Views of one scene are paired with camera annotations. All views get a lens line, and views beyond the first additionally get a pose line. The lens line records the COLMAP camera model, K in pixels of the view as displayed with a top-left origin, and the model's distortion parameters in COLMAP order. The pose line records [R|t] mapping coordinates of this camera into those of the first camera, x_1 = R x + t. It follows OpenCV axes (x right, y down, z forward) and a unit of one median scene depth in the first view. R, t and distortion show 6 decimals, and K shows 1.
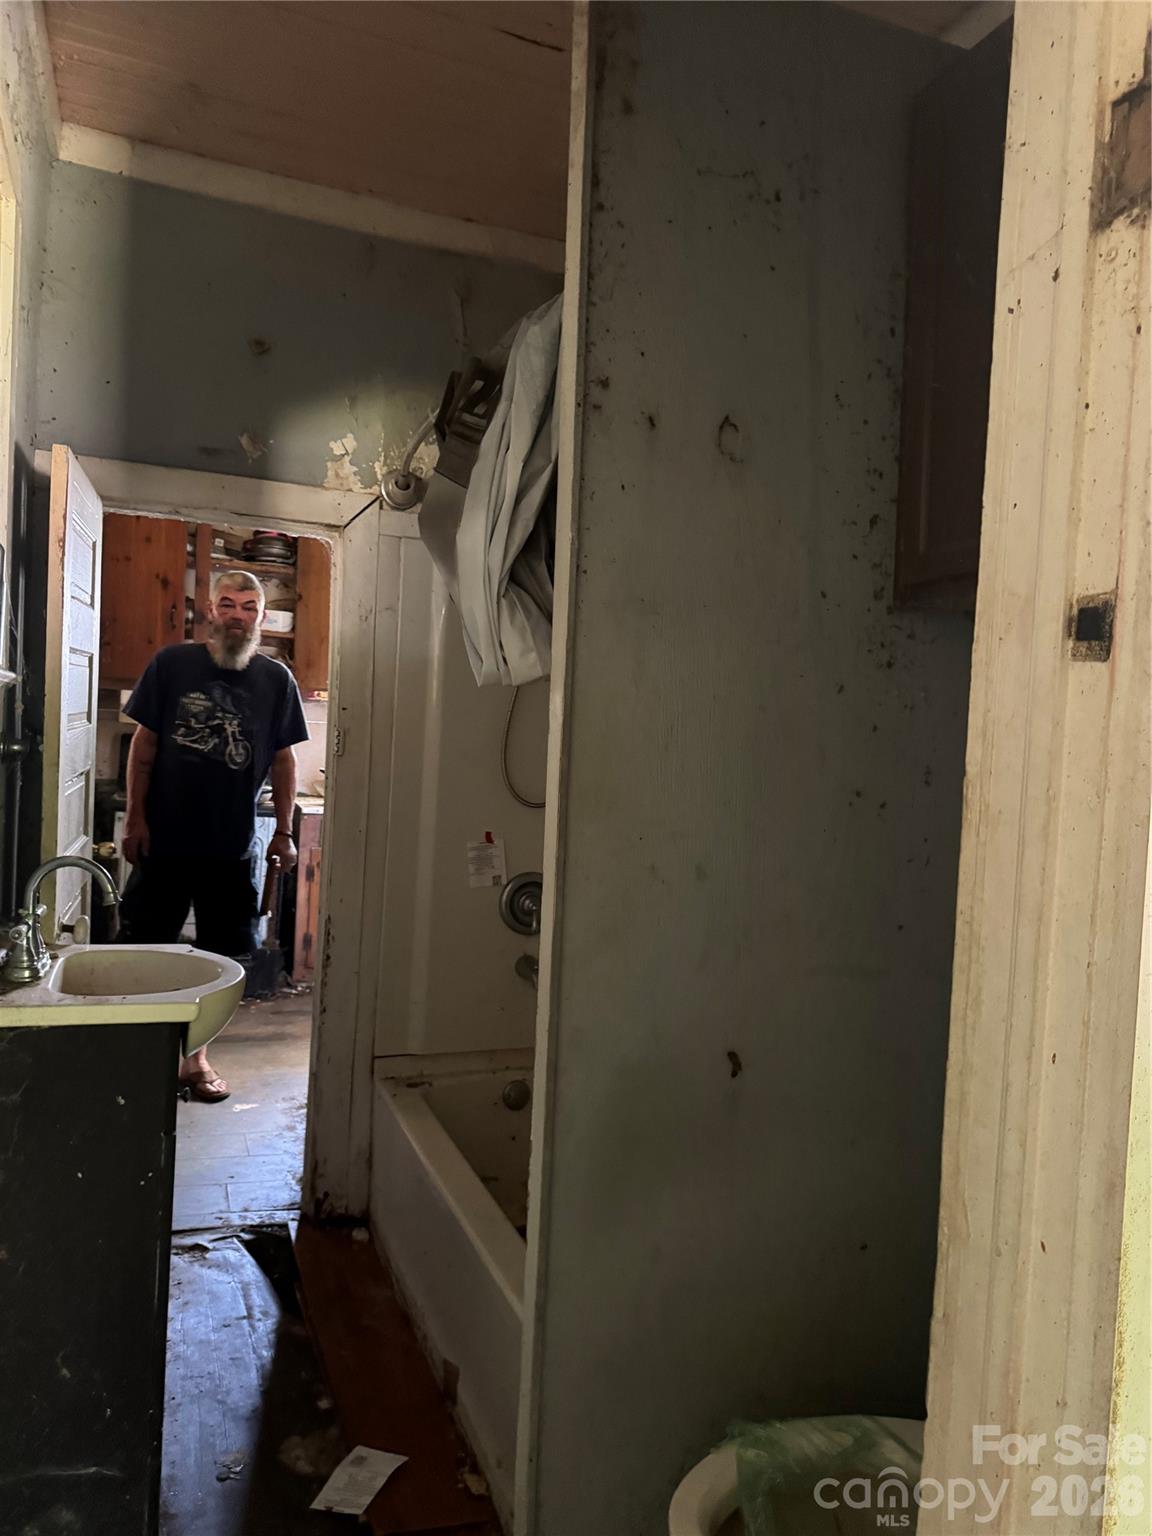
lens RADIAL K [[1071.0, 0, 576.0], [0, 1071.0, 768.0], [0, 0, 1]] dist [0.088742, -0.134236]
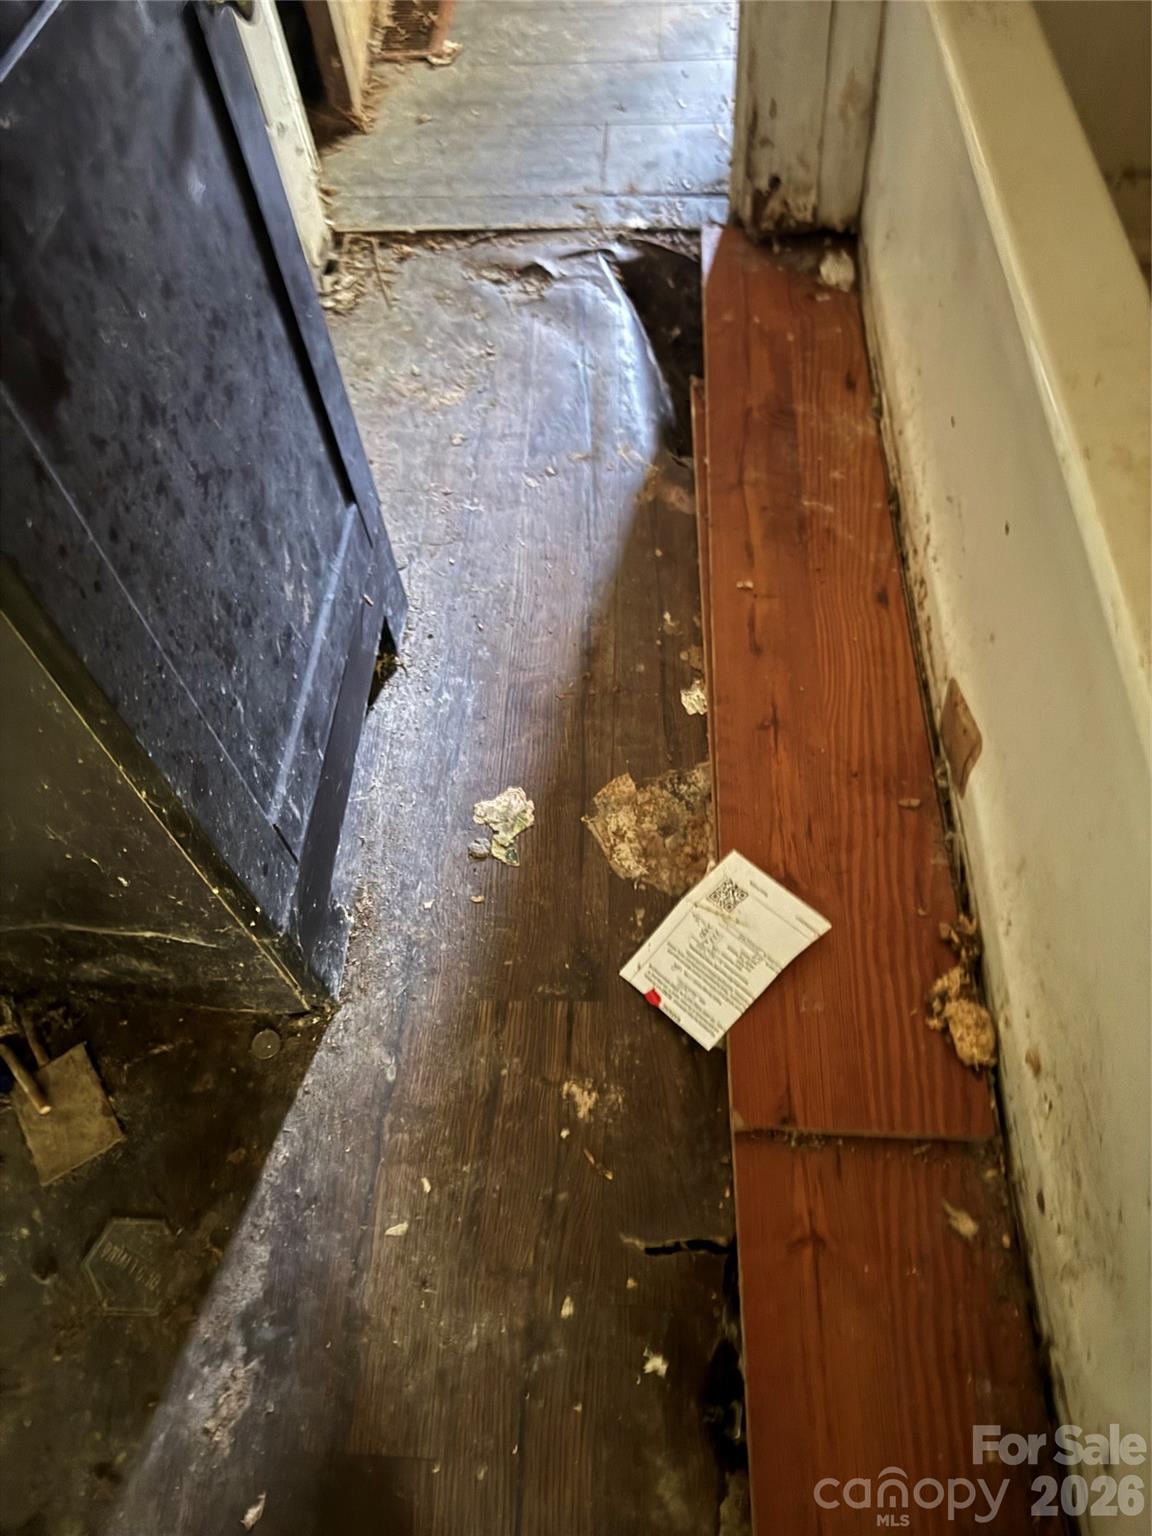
lens RADIAL K [[1079.5, 0, 576.0], [0, 1079.5, 768.0], [0, 0, 1]] dist [0.131341, -0.241989]
pose [[0.905588, 0.268755, -0.328149, -0.078989], [0.120033, 0.579642, 0.805982, 0.138369], [0.406820, -0.769276, 0.492657, 0.520317]]
